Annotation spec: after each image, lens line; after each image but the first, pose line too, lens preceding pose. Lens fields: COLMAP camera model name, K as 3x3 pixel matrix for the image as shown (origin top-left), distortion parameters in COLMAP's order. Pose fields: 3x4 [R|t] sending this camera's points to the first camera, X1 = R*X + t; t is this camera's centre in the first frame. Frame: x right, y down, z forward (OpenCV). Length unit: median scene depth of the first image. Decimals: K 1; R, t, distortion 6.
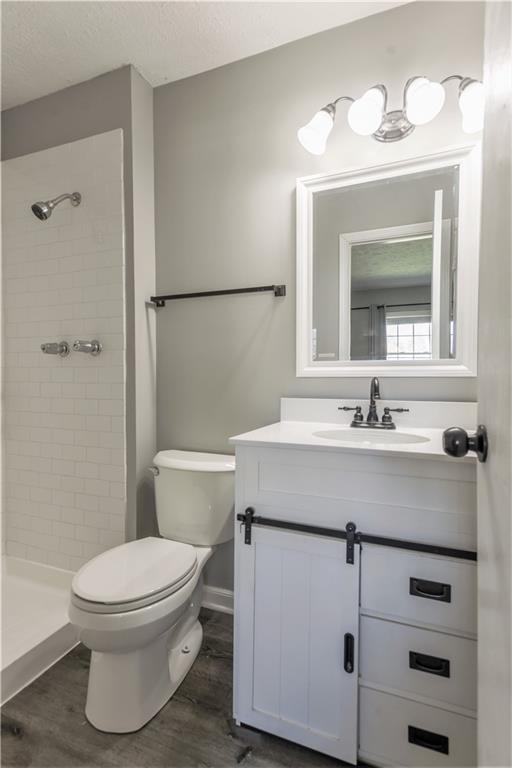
lens RADIAL K [[370.8, 0, 256.0], [0, 370.8, 384.0], [0, 0, 1]] dist [-0.000421, -0.000135]
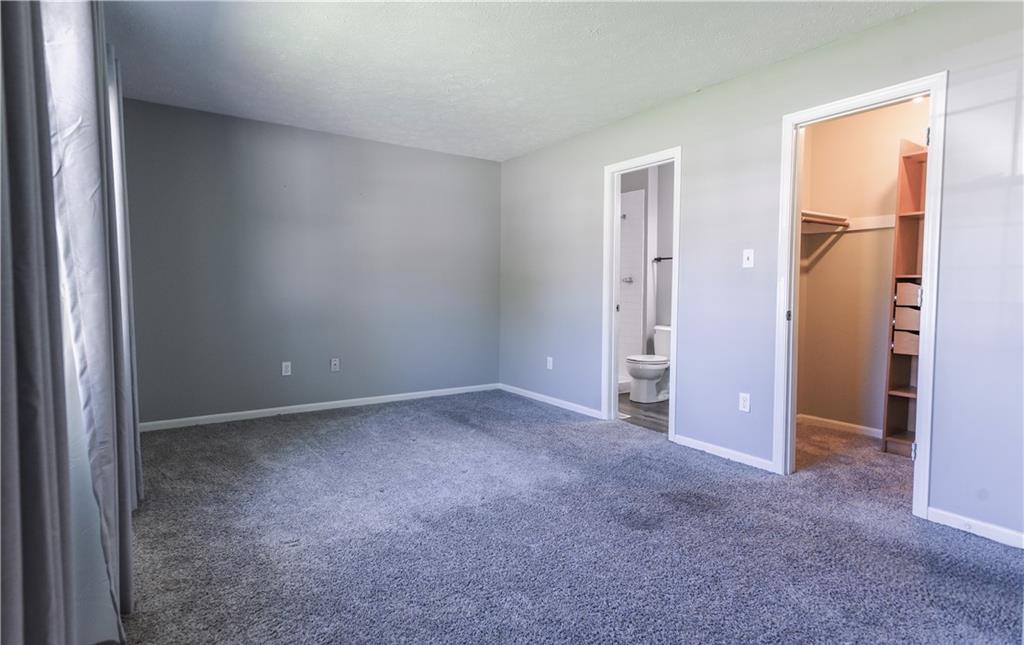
lens RADIAL K [[499.8, 0, 512.0], [0, 499.8, 322.5], [0, 0, 1]] dist [0.001016, 0.000437]
pose [[0.844686, 0.038879, -0.533849, 0.761286], [-0.009311, 0.998275, 0.057970, -0.010813], [0.535182, -0.043995, 0.843591, -2.502514]]
